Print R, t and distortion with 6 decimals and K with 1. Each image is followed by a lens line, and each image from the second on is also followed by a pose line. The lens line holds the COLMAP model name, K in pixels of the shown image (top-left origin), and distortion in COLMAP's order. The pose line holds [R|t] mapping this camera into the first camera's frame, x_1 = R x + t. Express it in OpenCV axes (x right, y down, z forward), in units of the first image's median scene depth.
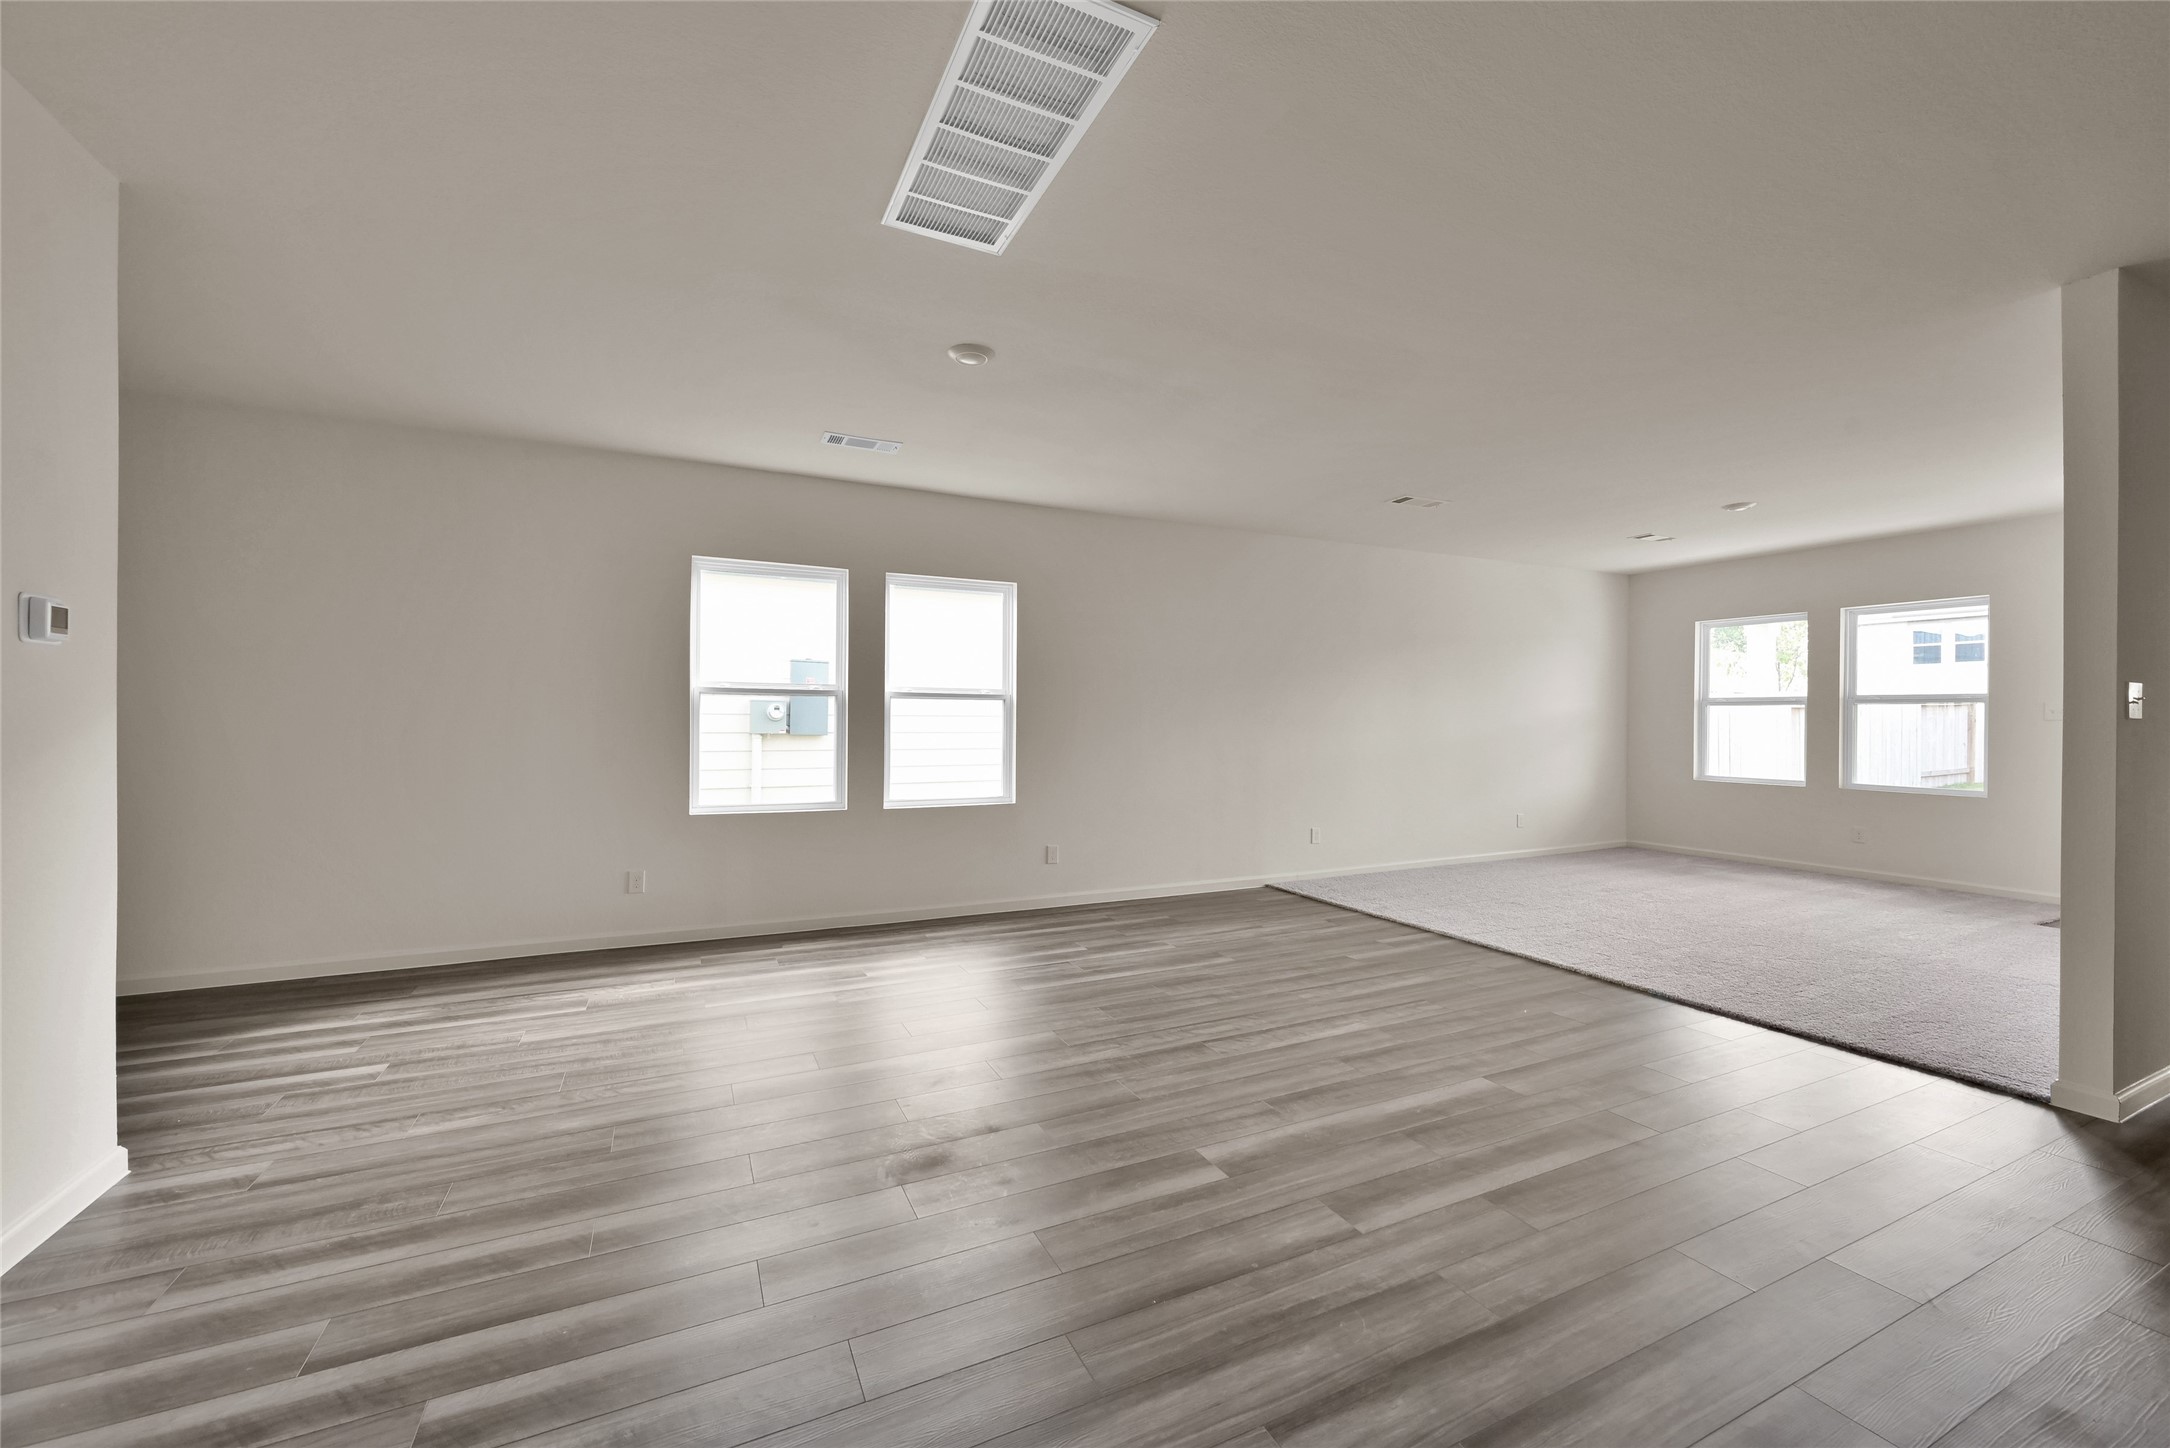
lens RADIAL K [[856.5, 0, 1073.8], [0, 856.5, 718.6], [0, 0, 1]] dist [0.002617, 0.000148]
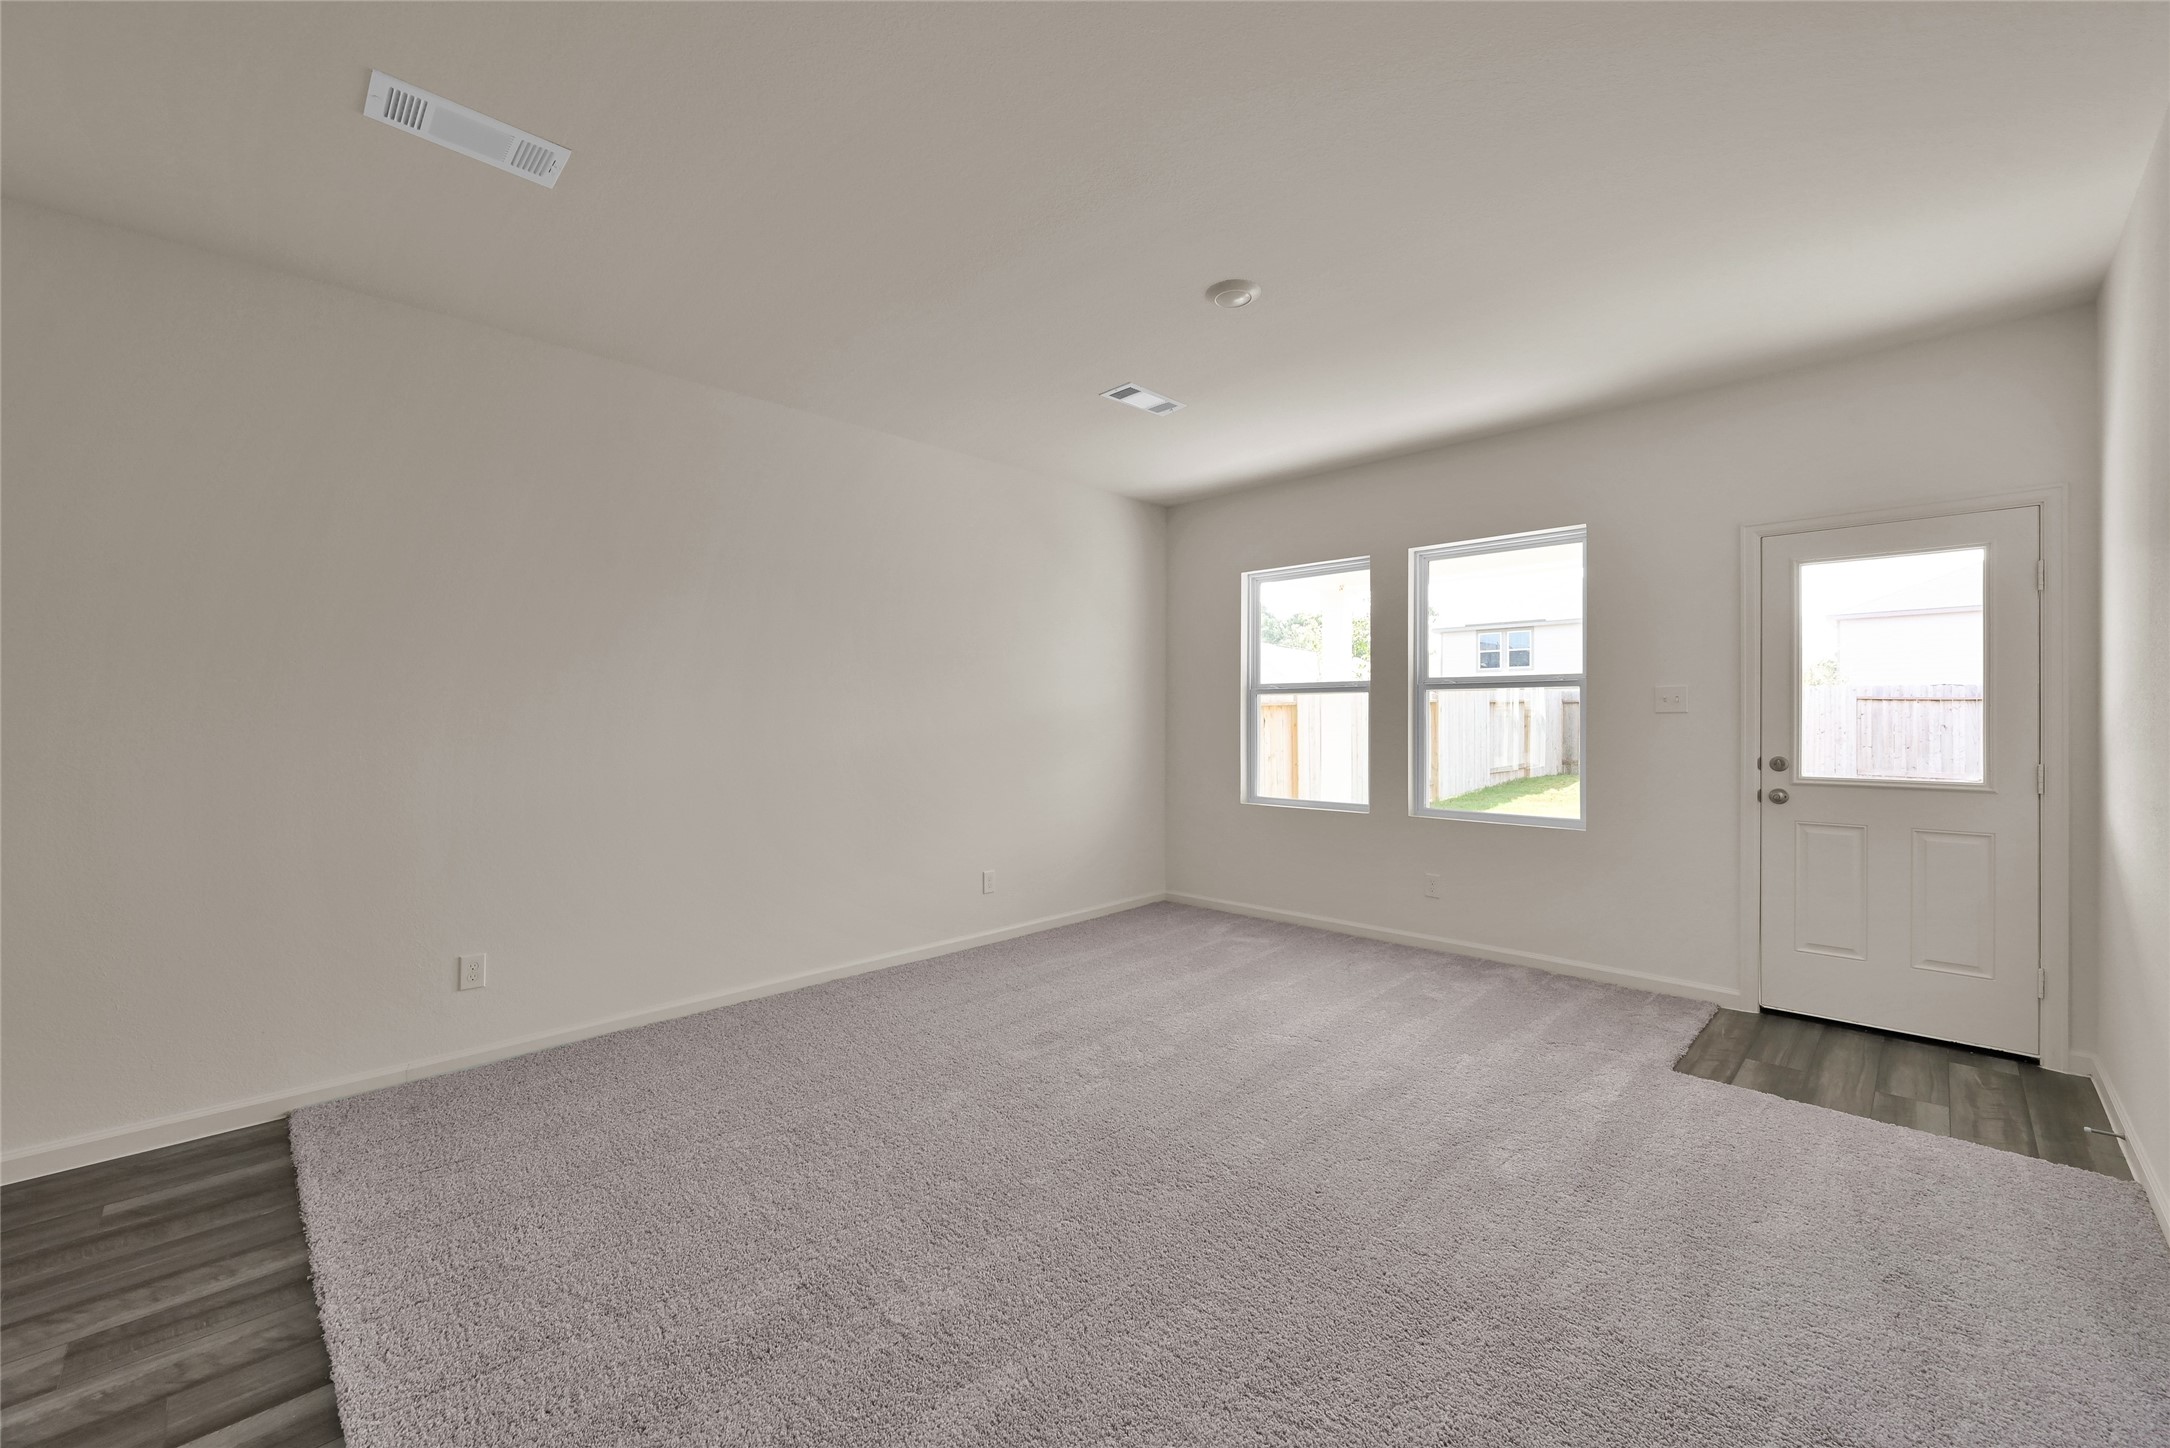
lens RADIAL K [[856.5, 0, 1092.0], [0, 856.5, 729.4], [0, 0, 1]] dist [0.002617, 0.000148]
pose [[0.939496, -0.010308, 0.342406, 0.389307], [0.006411, 0.999901, 0.012511, 0.003485], [-0.342501, -0.009559, 0.939469, 0.411676]]
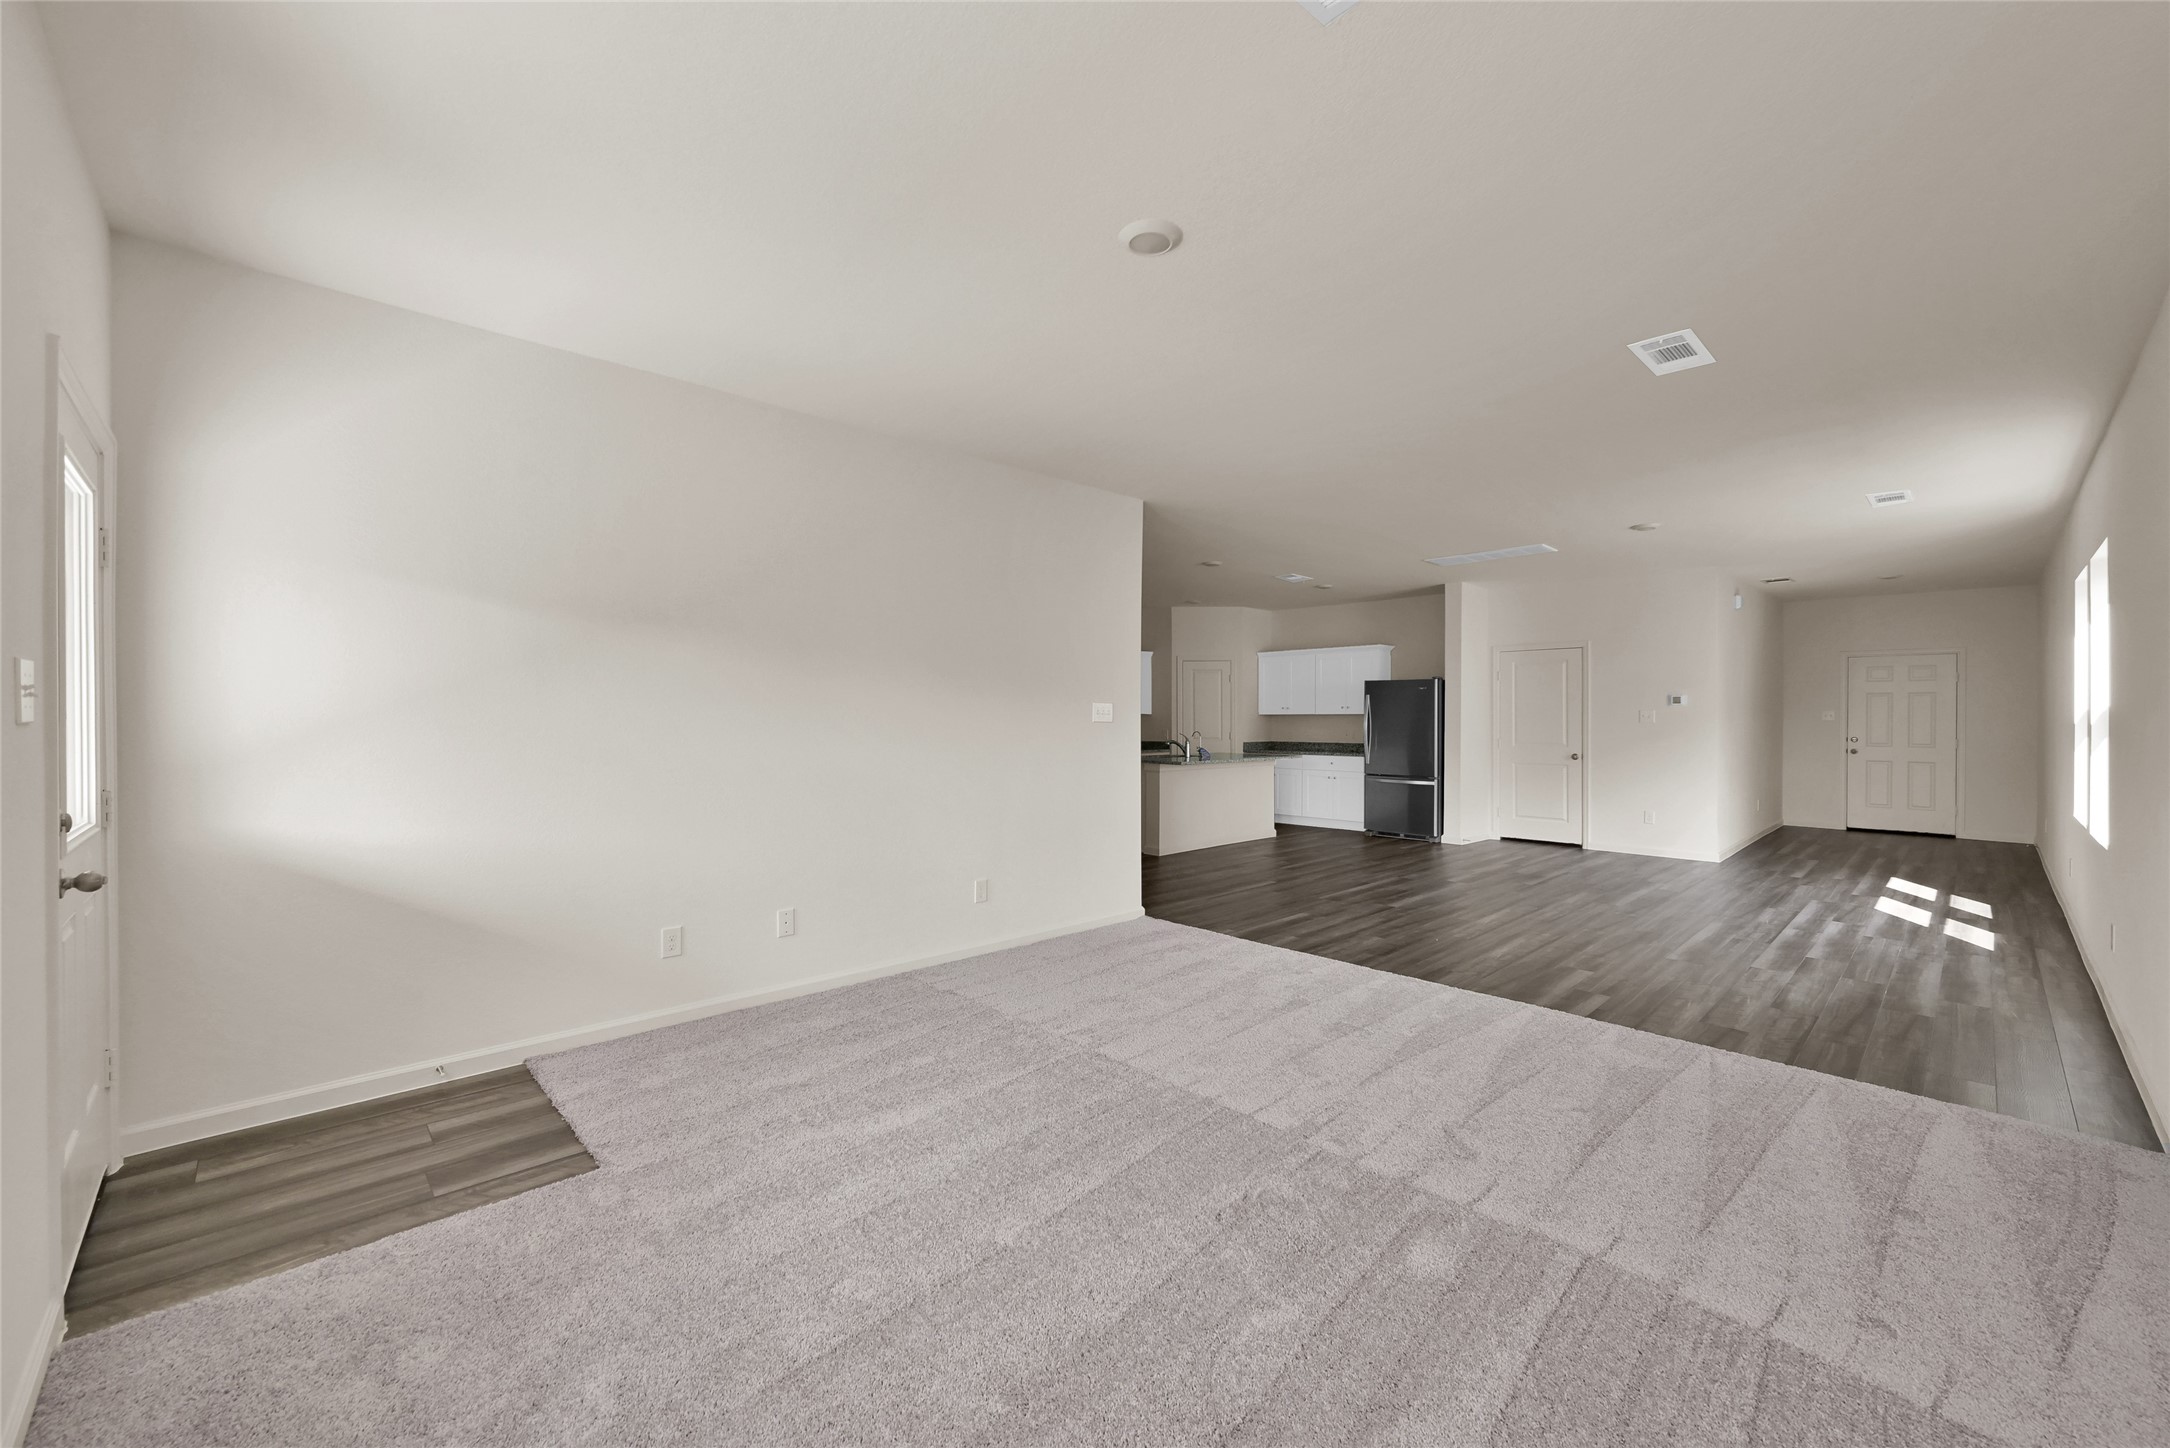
lens RADIAL K [[856.5, 0, 1086.9], [0, 856.5, 725.1], [0, 0, 1]] dist [0.002617, 0.000148]
pose [[-0.948547, -0.000911, -0.316635, 0.745094], [-0.002381, 0.999988, 0.004255, 0.001648], [0.316627, 0.004790, -0.948538, 1.133183]]
